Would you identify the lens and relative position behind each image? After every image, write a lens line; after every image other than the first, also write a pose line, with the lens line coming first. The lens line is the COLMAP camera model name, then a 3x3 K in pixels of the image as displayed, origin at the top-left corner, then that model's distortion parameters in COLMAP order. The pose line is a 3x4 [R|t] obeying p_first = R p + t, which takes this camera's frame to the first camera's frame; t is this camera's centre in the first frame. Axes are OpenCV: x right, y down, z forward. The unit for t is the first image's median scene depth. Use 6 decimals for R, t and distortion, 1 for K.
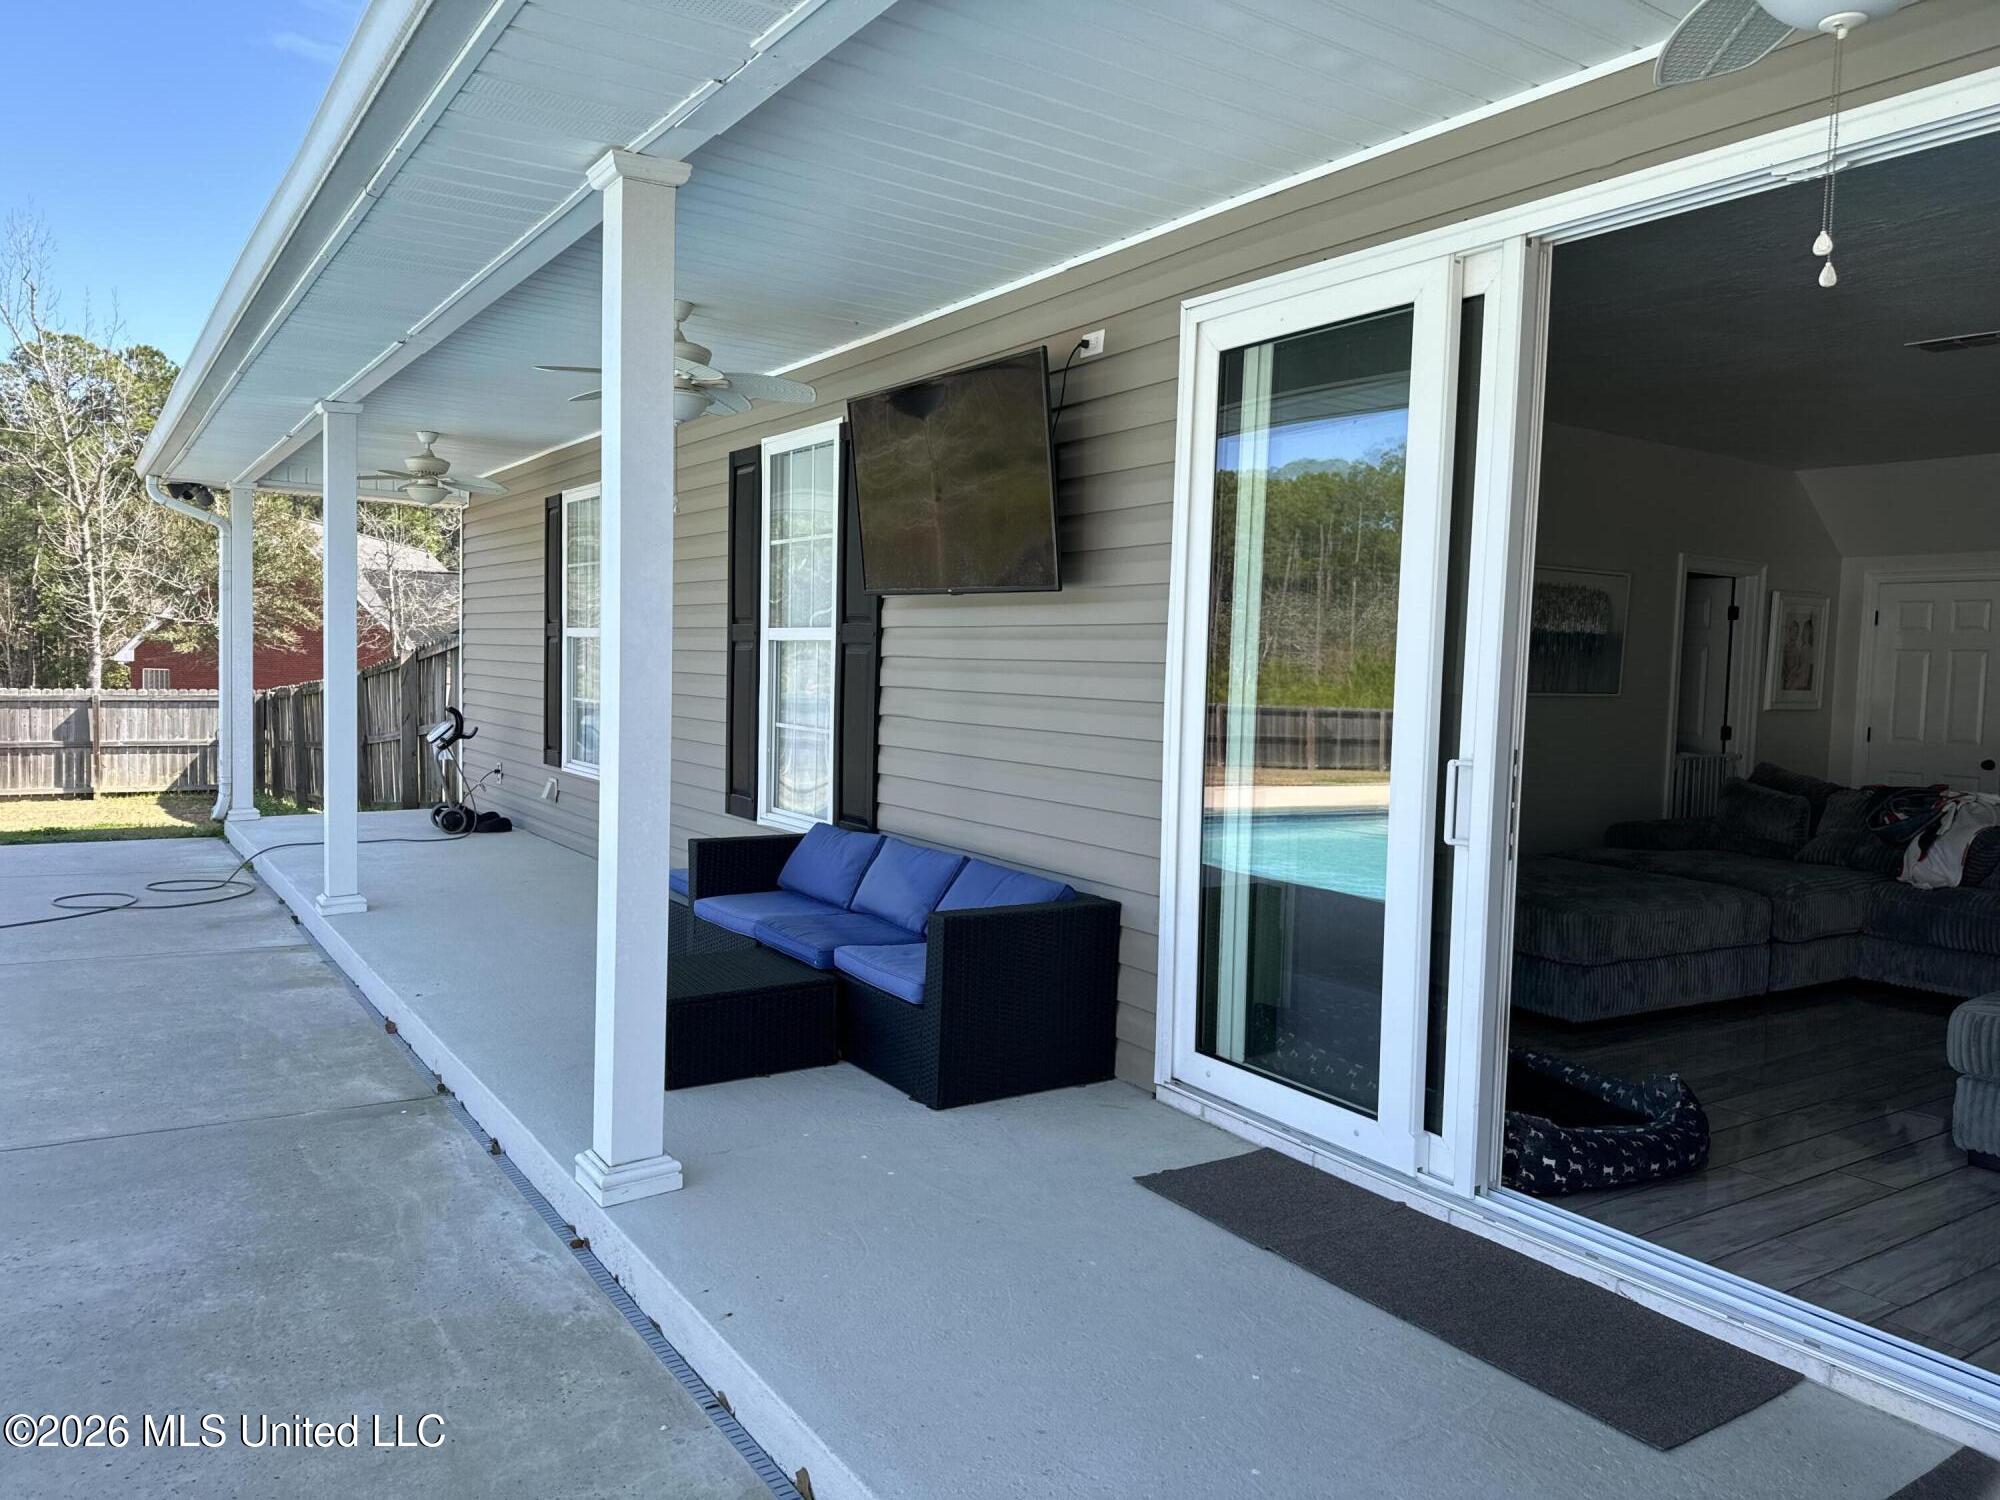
lens RADIAL K [[1407.8, 0, 999.5], [0, 1407.8, 764.4], [0, 0, 1]] dist [0.005869, -0.016212]
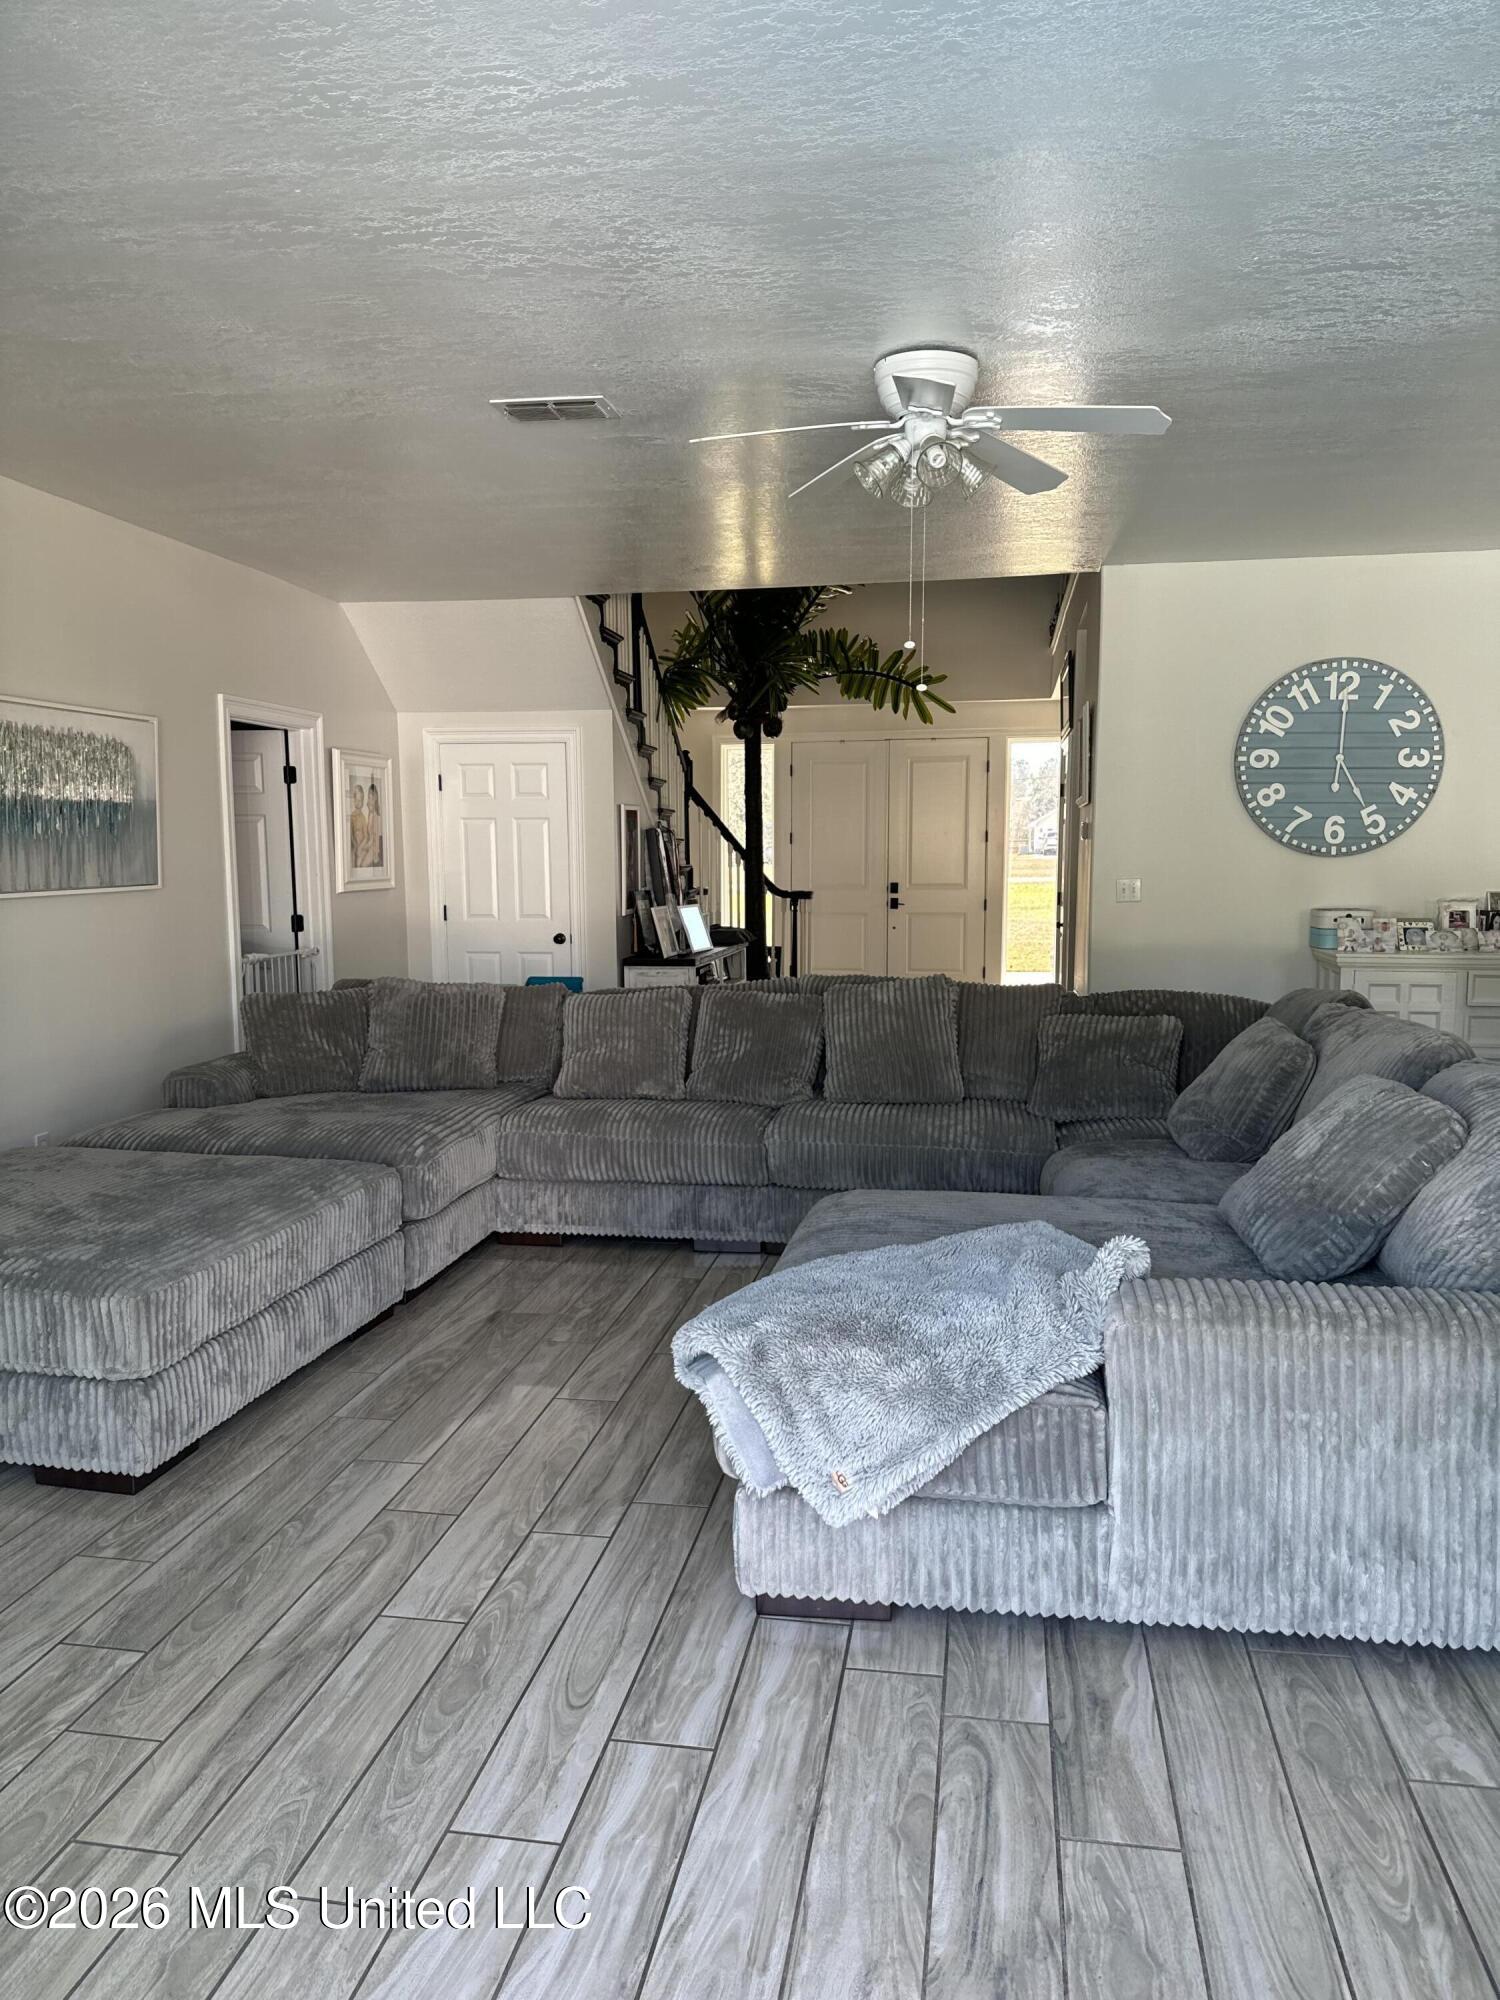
lens RADIAL K [[1407.8, 0, 761.7], [0, 1407.8, 1003.5], [0, 0, 1]] dist [0.005869, -0.016212]
pose [[0.687891, -0.112848, 0.716987, 0.130557], [0.078447, 0.993612, 0.081124, -0.024860], [-0.721562, 0.000441, 0.692350, 0.283554]]
